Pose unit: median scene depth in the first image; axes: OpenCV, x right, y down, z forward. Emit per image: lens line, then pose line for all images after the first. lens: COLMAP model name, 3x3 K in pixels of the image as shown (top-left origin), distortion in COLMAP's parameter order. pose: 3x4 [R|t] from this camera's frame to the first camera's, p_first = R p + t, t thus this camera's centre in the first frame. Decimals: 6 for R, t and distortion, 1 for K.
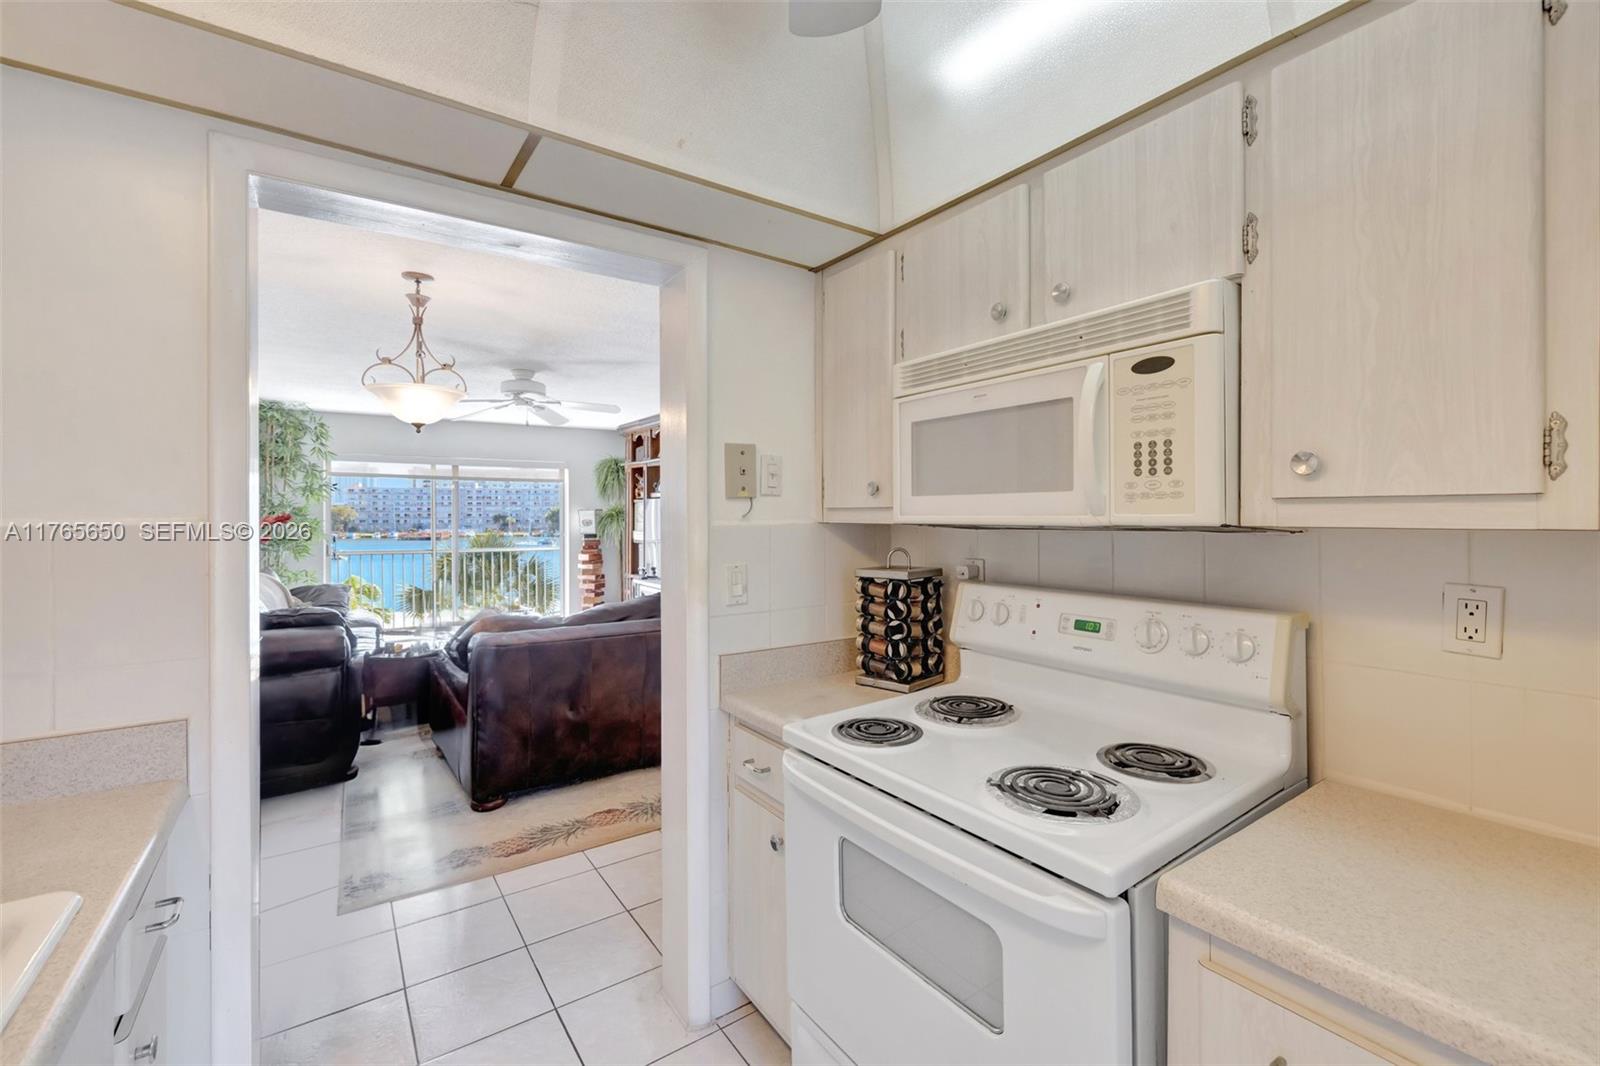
lens RADIAL K [[679.6, 0, 792.7], [0, 679.6, 520.8], [0, 0, 1]] dist [-0.000553, -0.000317]
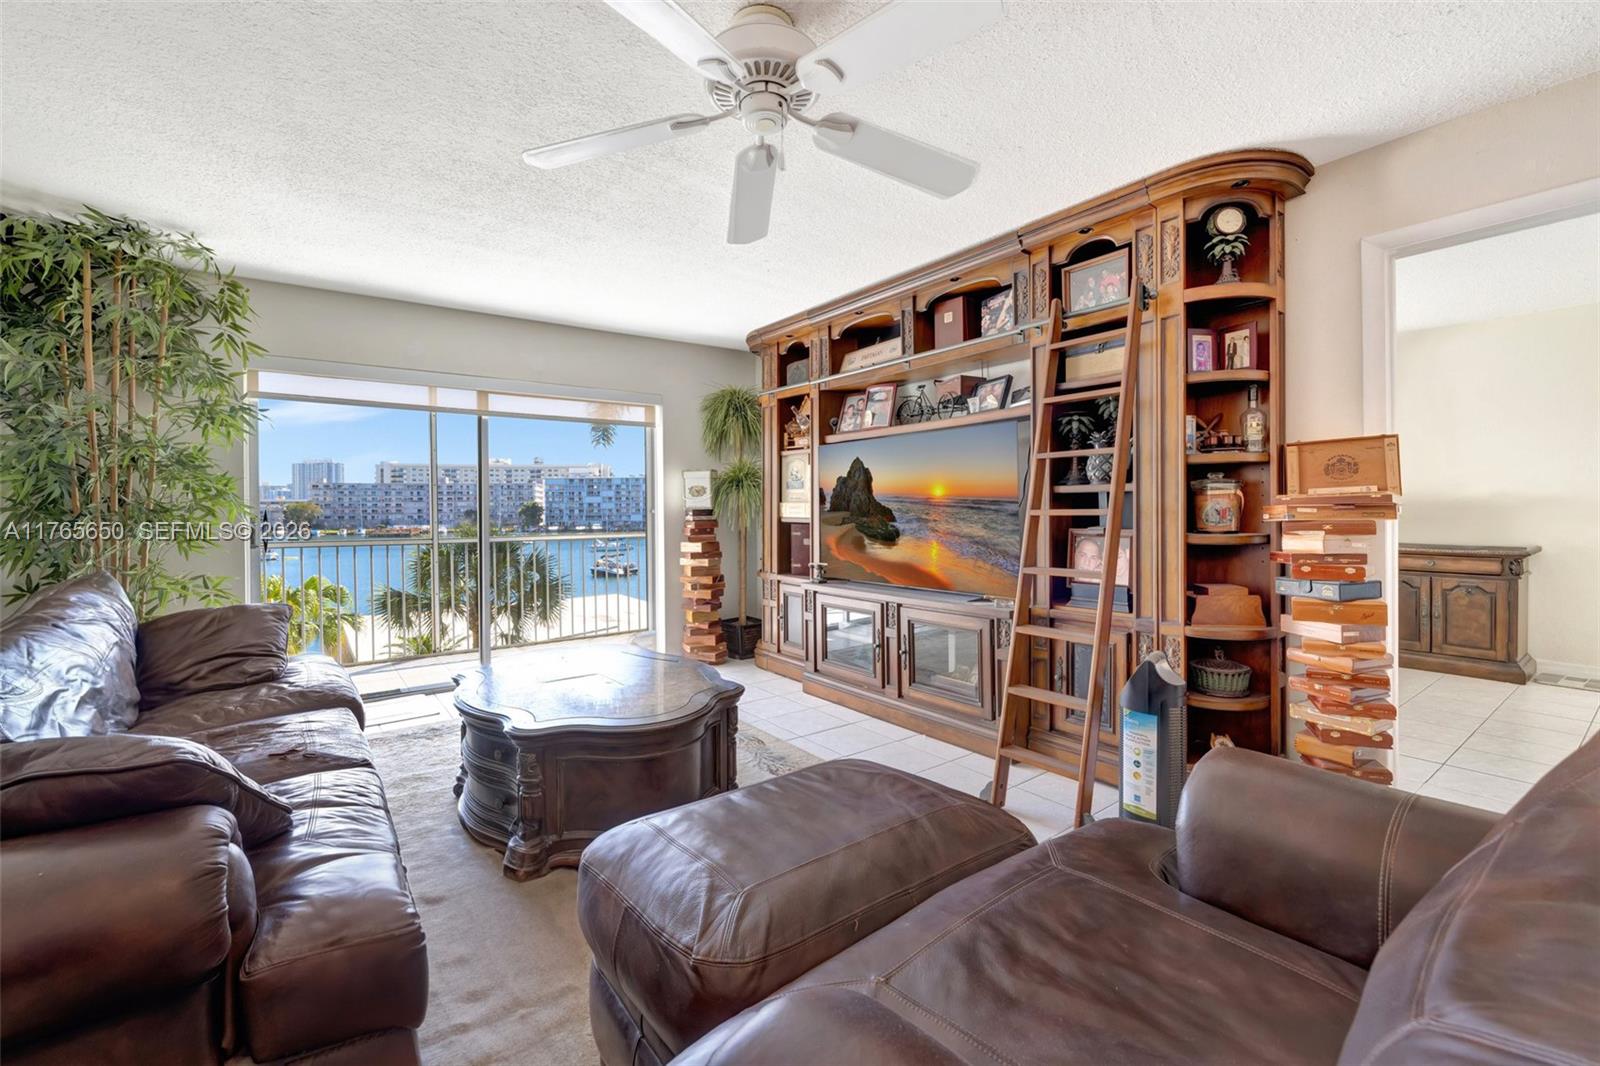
lens RADIAL K [[679.6, 0, 797.9], [0, 679.6, 512.2], [0, 0, 1]] dist [-0.000553, -0.000317]
pose [[0.999132, -0.007260, 0.041030, -0.237295], [0.007372, 0.999969, -0.002588, 0.024193], [-0.041010, 0.002888, 0.999155, 0.382916]]
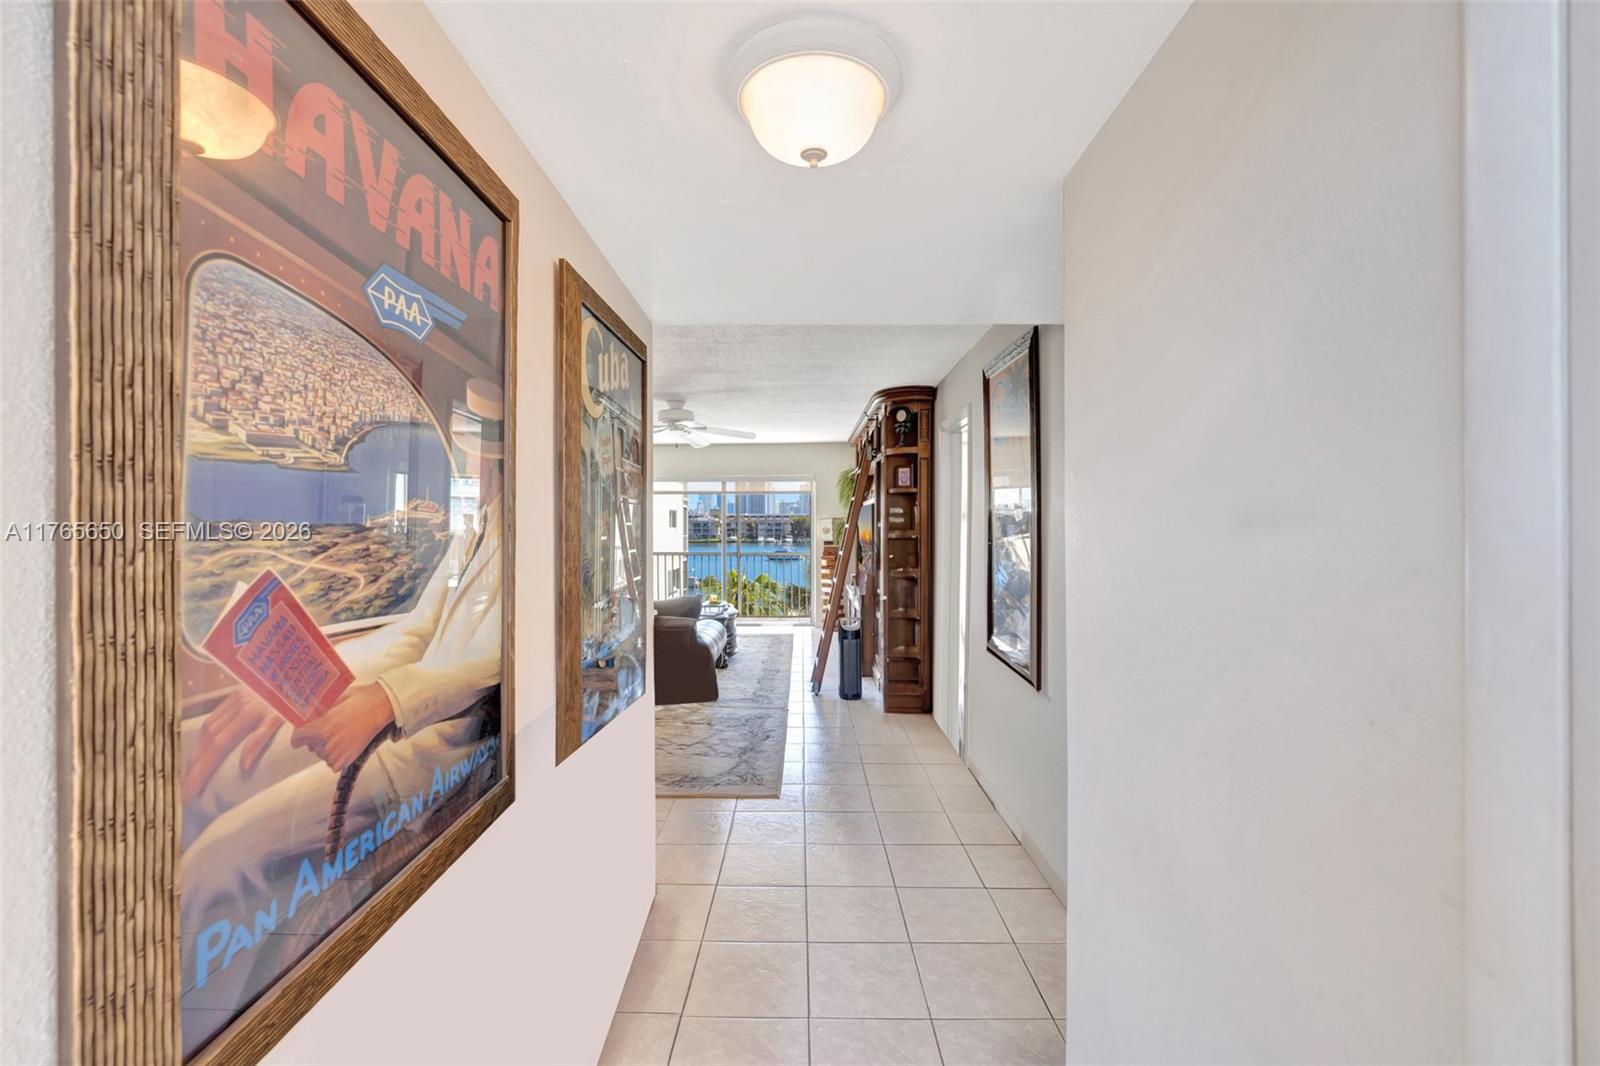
lens RADIAL K [[679.6, 0, 804.0], [0, 679.6, 530.7], [0, 0, 1]] dist [-0.000553, -0.000317]
pose [[0.828148, 0.004370, -0.560492, 0.271401], [-0.002648, 0.999989, 0.003885, -0.001253], [0.560503, -0.001733, 0.828151, 0.089093]]
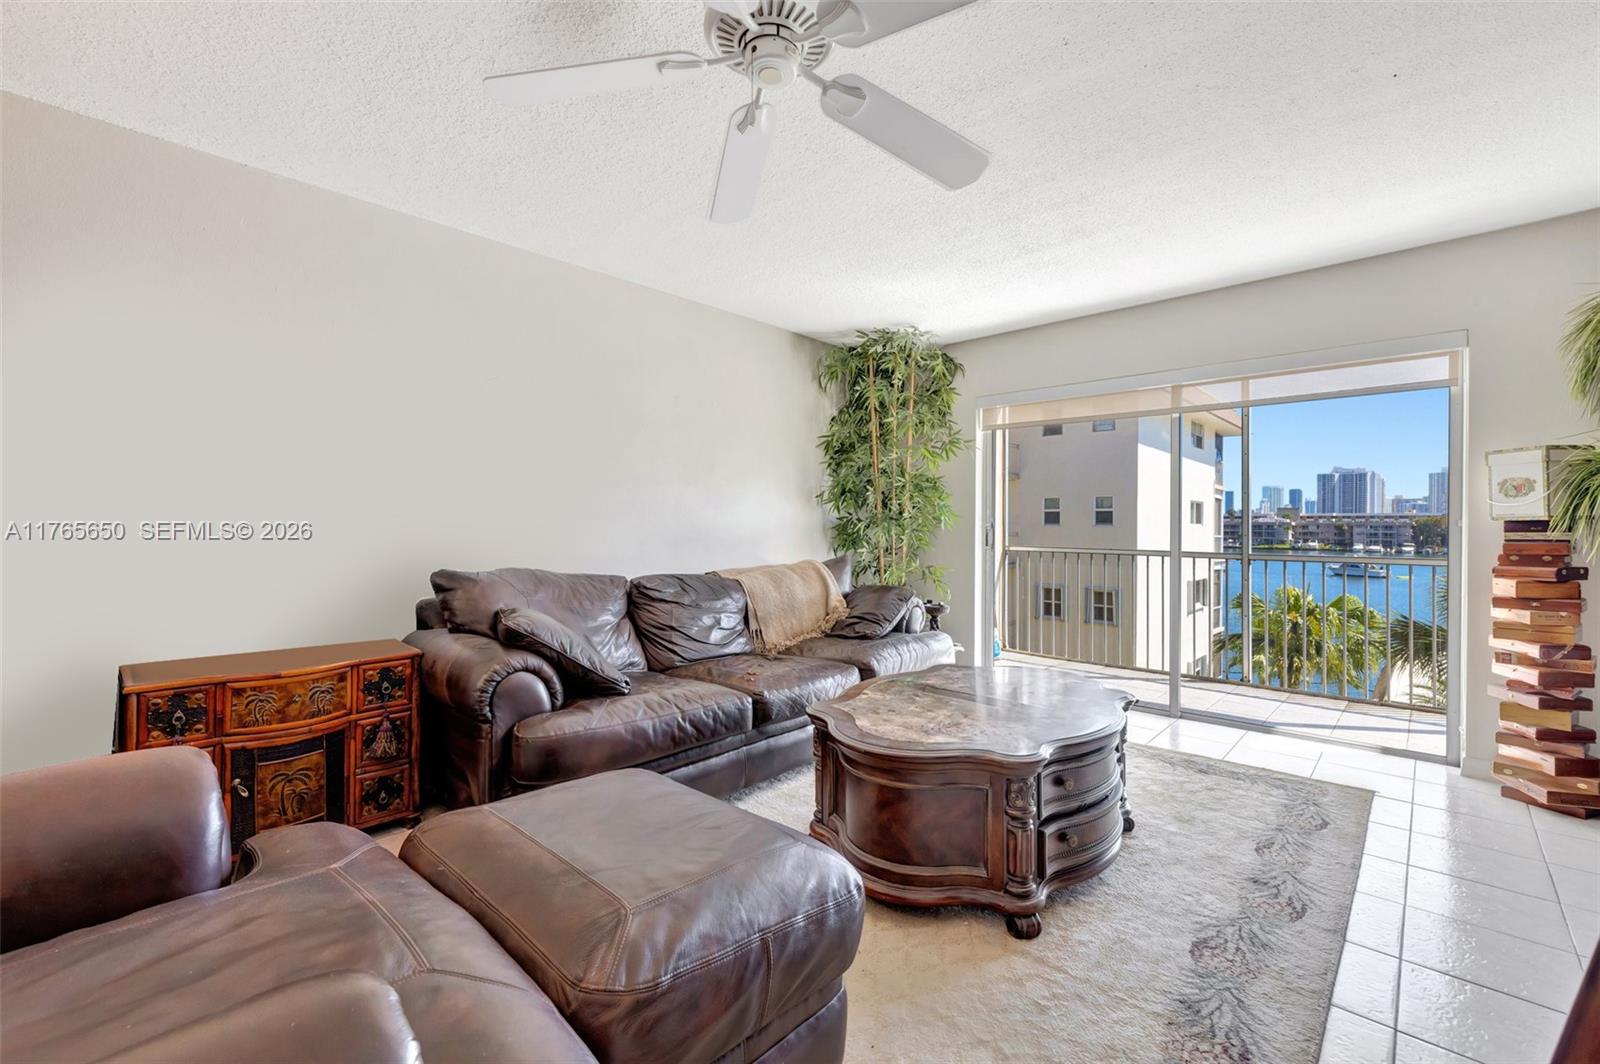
lens RADIAL K [[679.6, 0, 795.5], [0, 679.6, 530.5], [0, 0, 1]] dist [-0.000553, -0.000317]
pose [[0.217020, 0.009369, -0.976122, -0.046911], [-0.012319, 0.999901, 0.006859, 0.026708], [0.976089, 0.010536, 0.217114, 0.571136]]
